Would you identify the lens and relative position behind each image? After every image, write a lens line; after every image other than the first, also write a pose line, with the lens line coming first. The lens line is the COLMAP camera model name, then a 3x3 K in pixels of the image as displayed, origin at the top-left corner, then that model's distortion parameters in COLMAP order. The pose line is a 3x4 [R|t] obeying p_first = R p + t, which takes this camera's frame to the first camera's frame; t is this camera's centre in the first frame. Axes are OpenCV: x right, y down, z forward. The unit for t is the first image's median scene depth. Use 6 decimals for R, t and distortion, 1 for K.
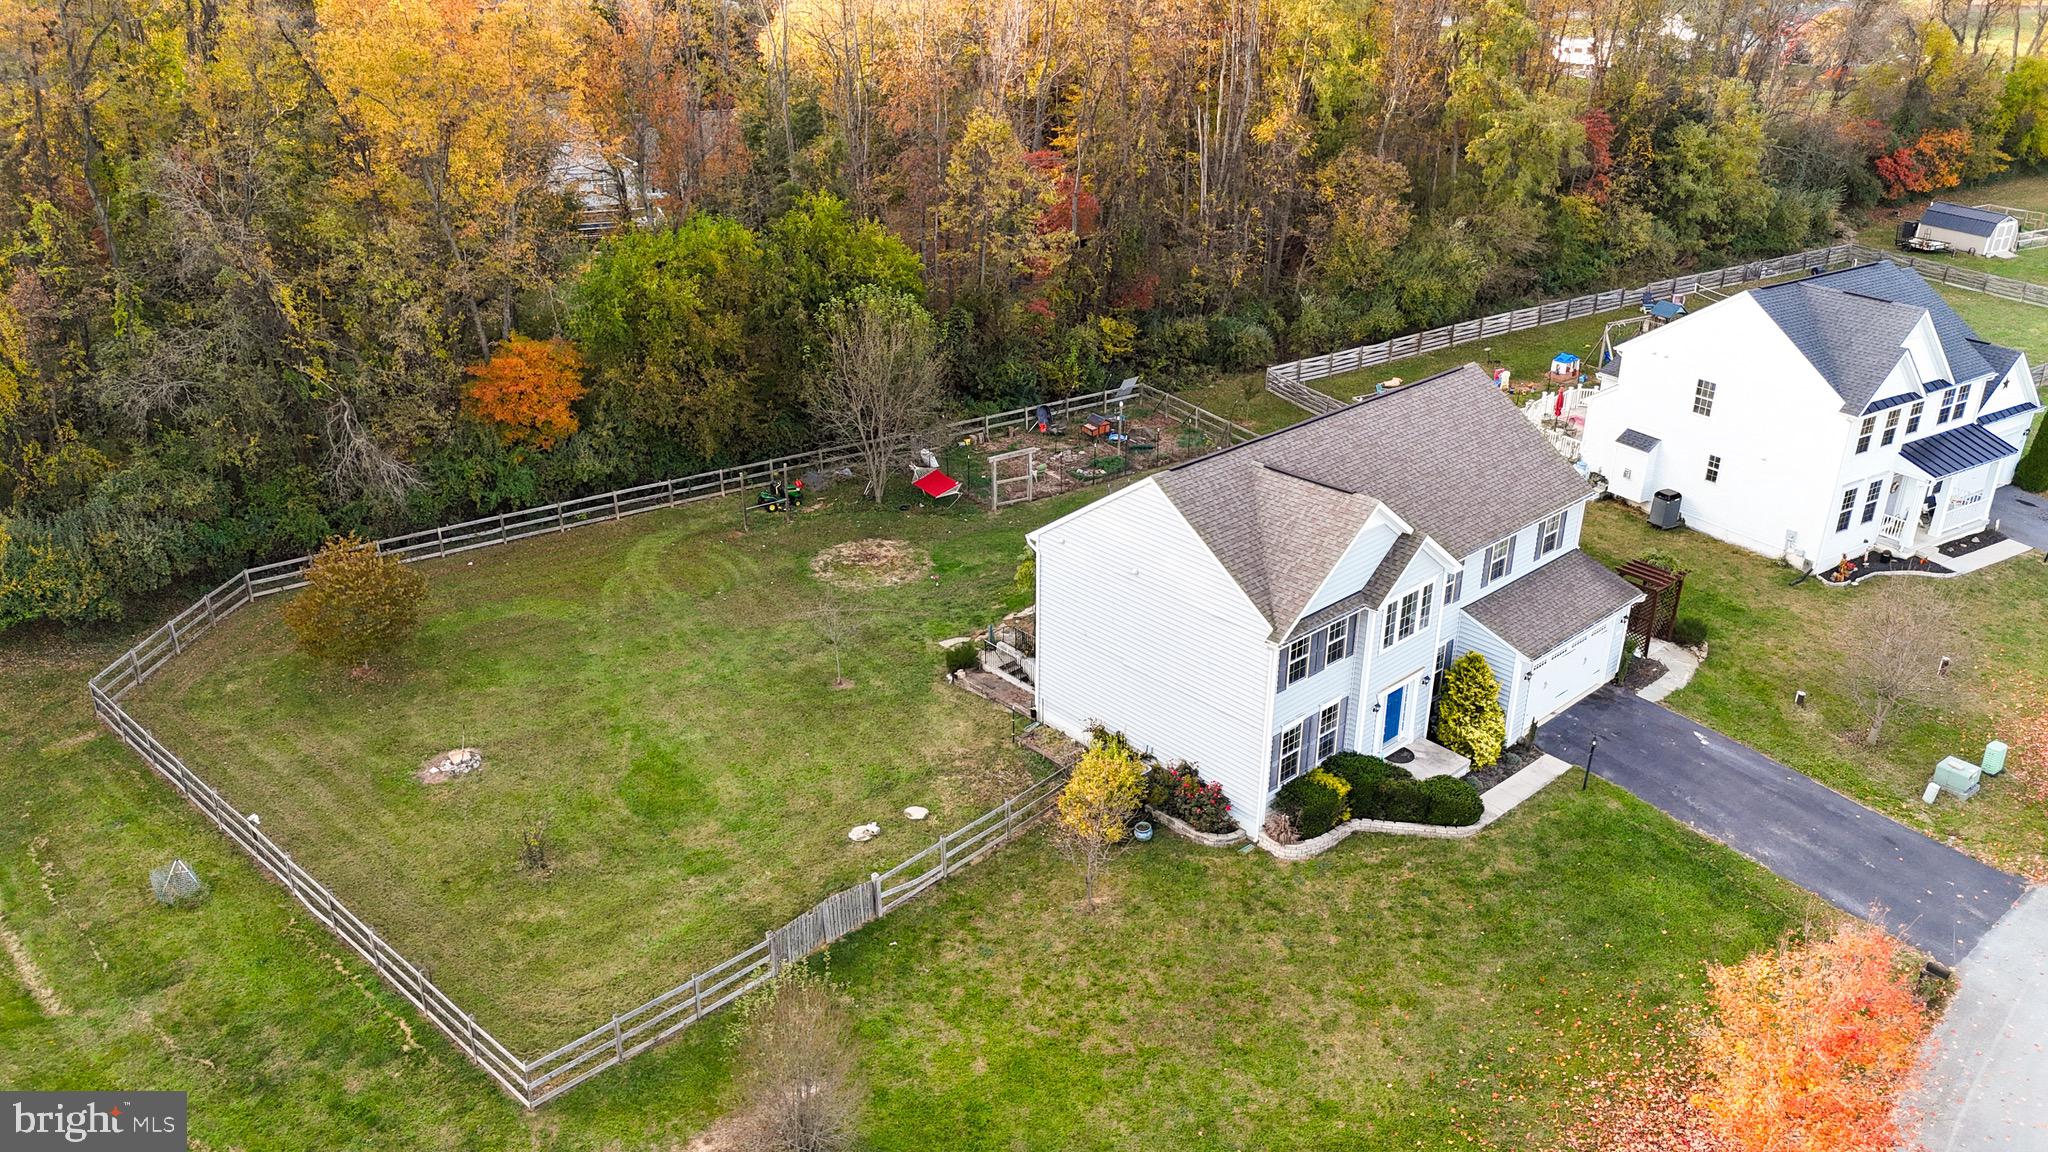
lens RADIAL K [[1422.5, 0, 1024.0], [0, 1422.5, 576.0], [0, 0, 1]] dist [0.117135, -0.214463]
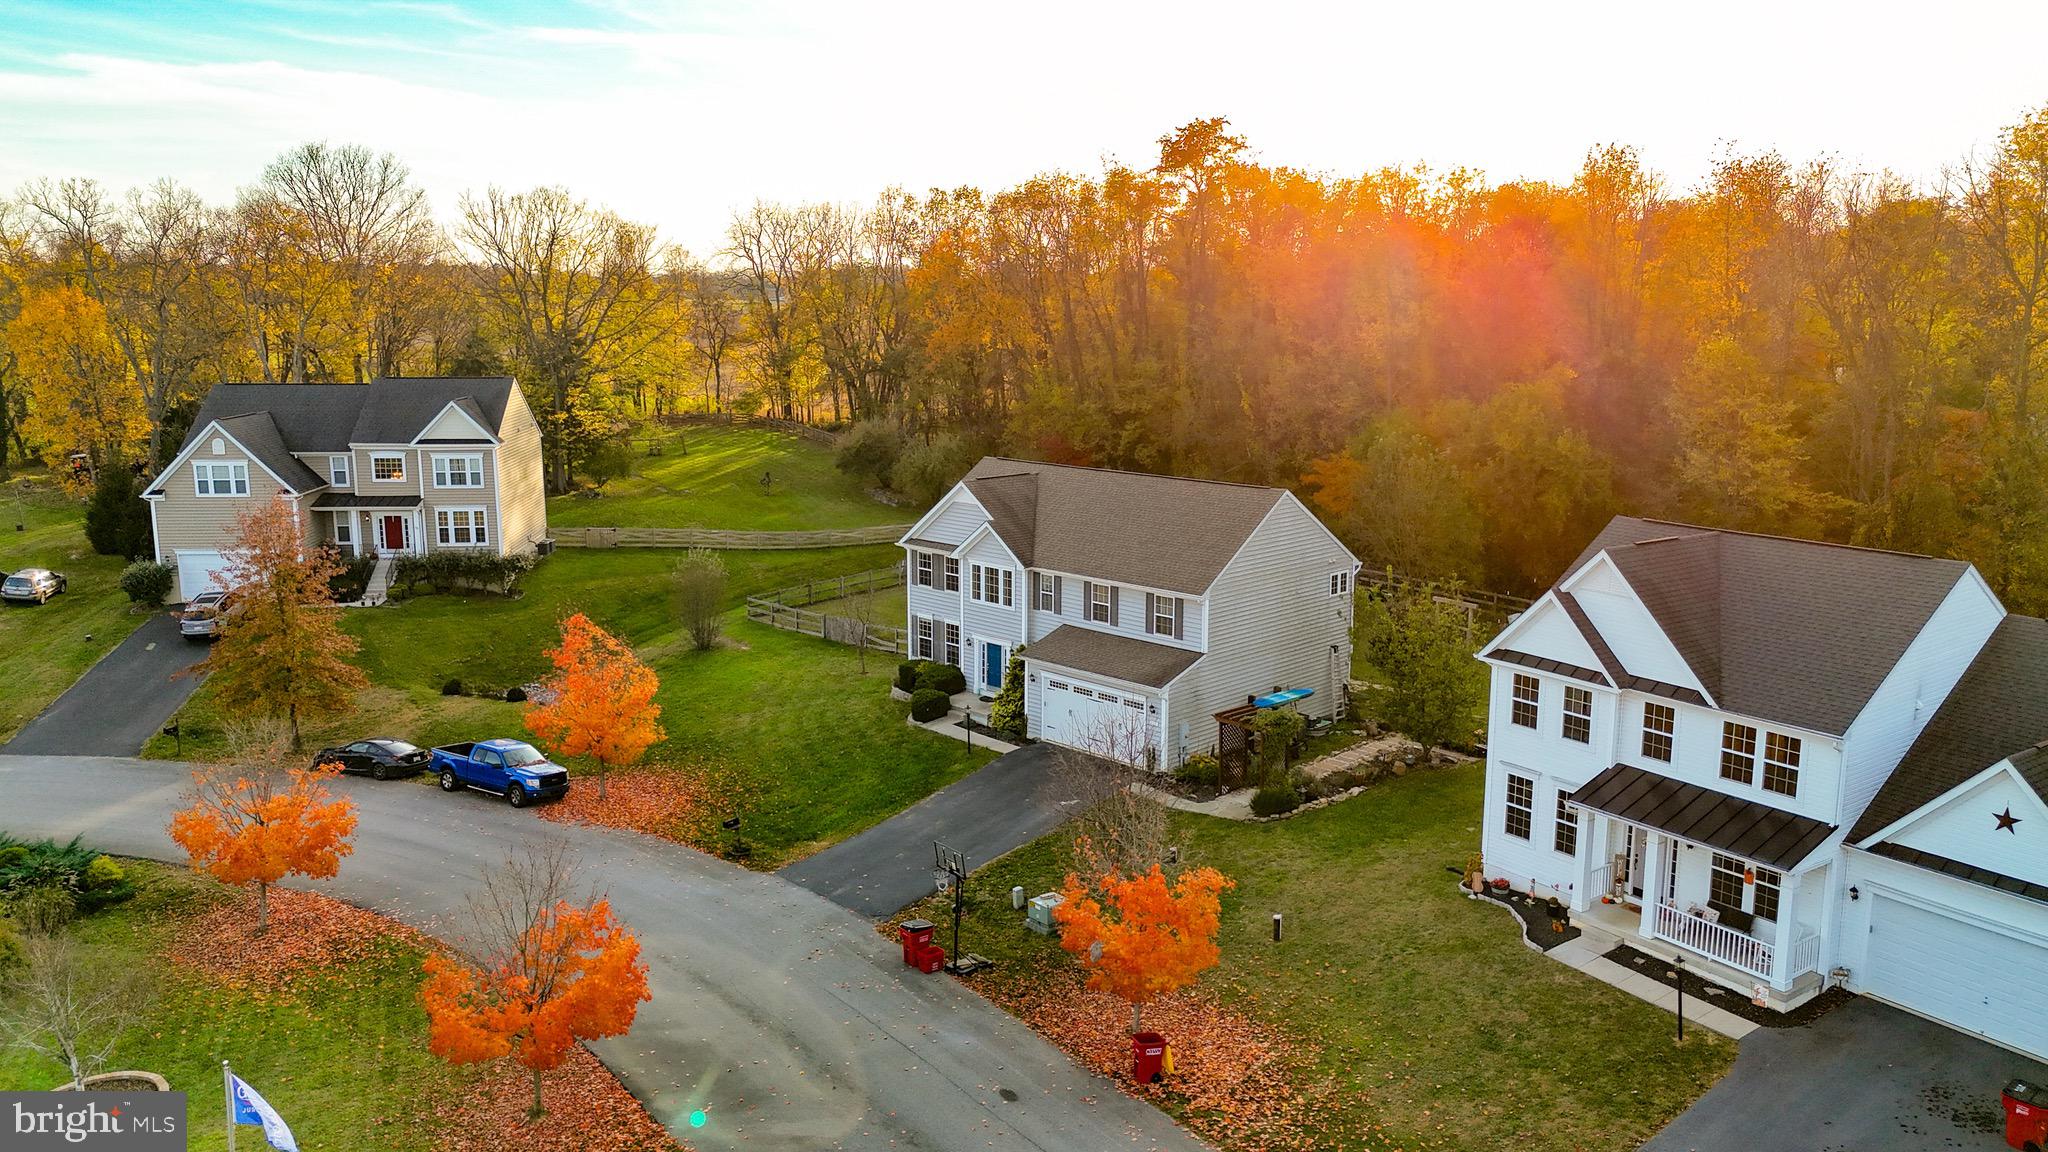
lens RADIAL K [[1447.9, 0, 1024.0], [0, 1447.9, 576.0], [0, 0, 1]] dist [0.075476, -0.096968]
pose [[0.038670, 0.171915, -0.984353, 1.625558], [-0.426048, 0.893899, 0.139380, -0.185387], [0.903874, 0.413992, 0.107811, 0.873467]]
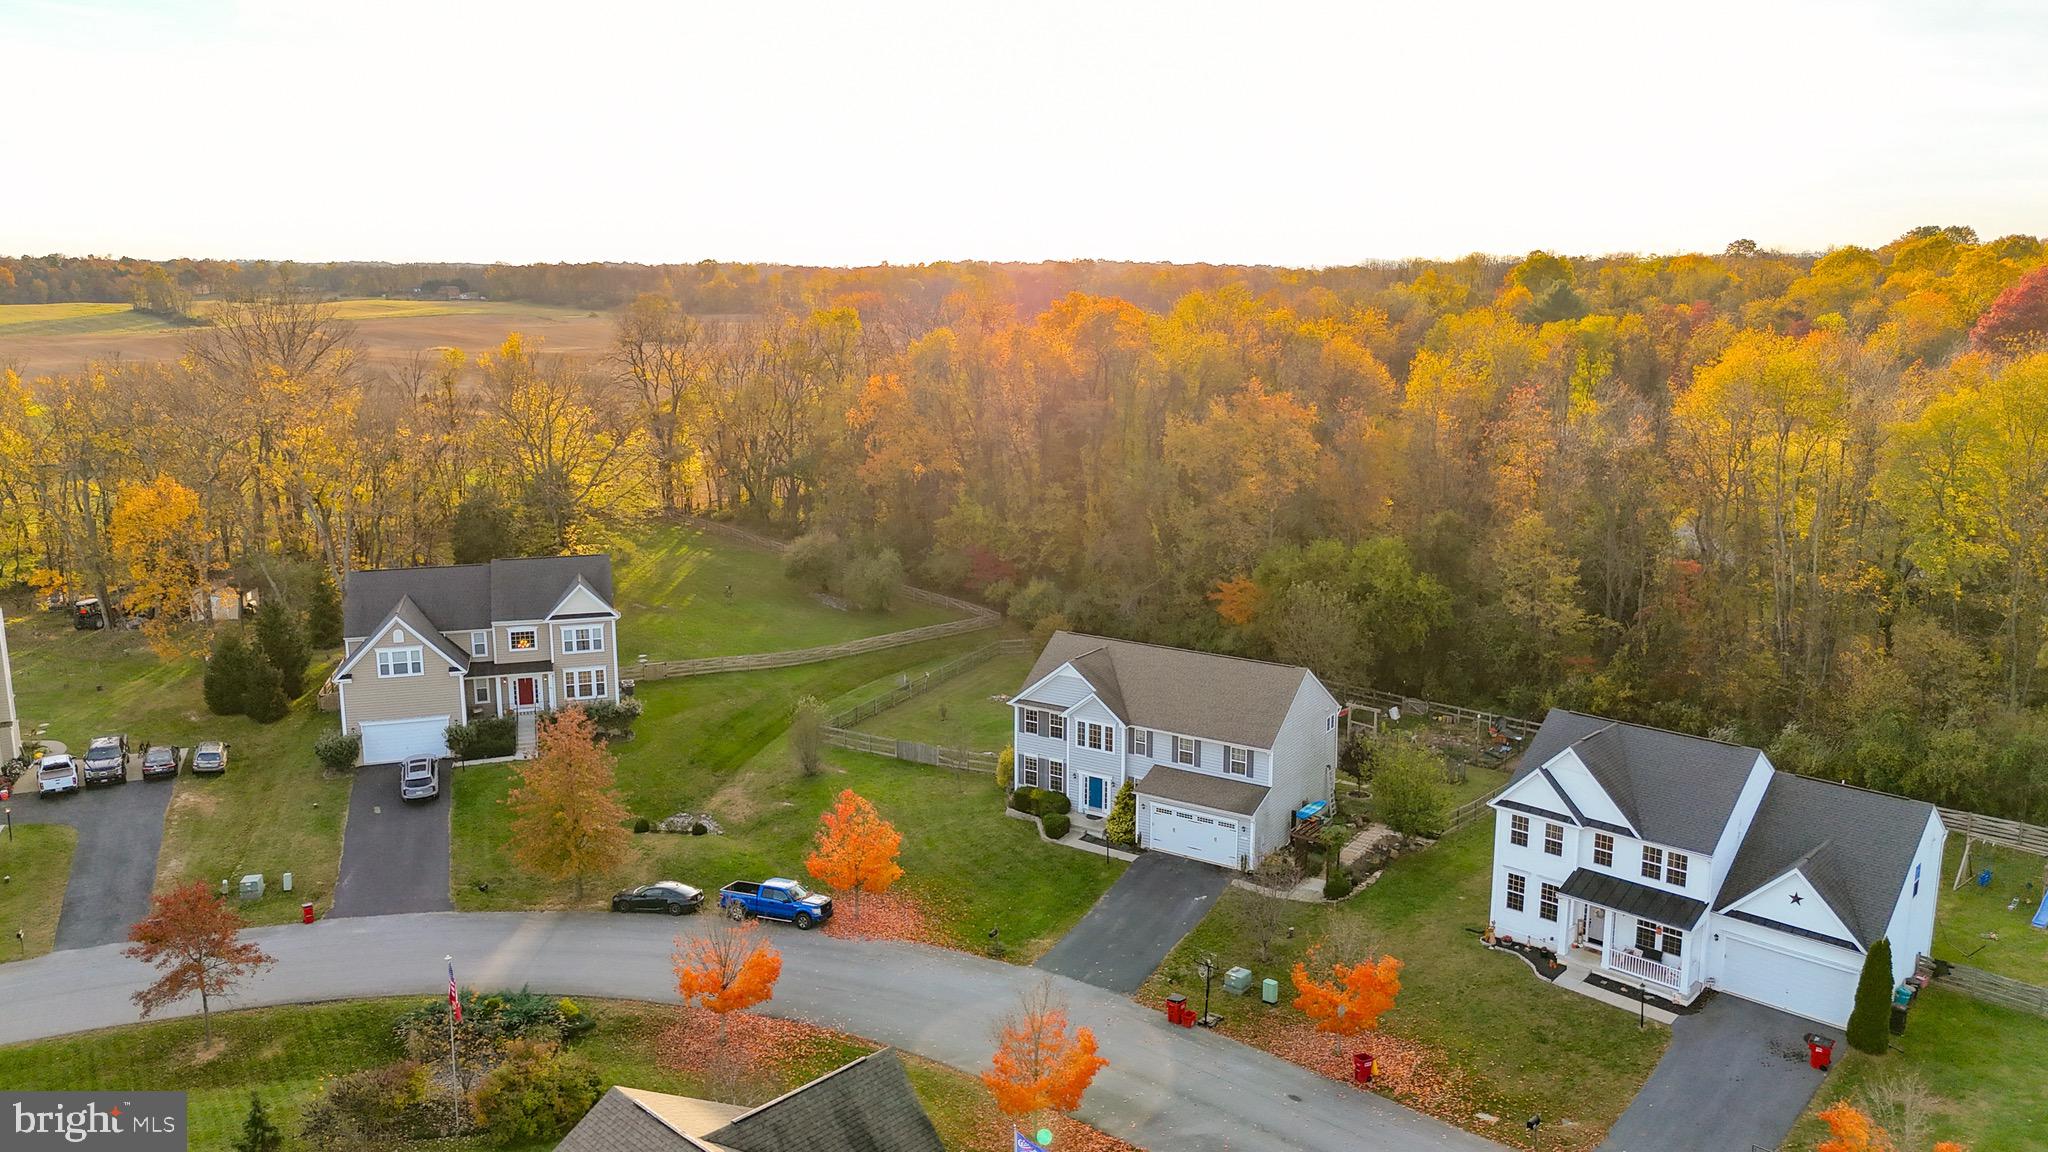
lens RADIAL K [[1422.5, 0, 1024.0], [0, 1422.5, 576.0], [0, 0, 1]] dist [0.117135, -0.214463]
pose [[0.240661, 0.170030, -0.955600, 2.038904], [-0.409335, 0.910480, 0.058914, -0.242581], [0.880072, 0.376982, 0.288716, 0.279680]]
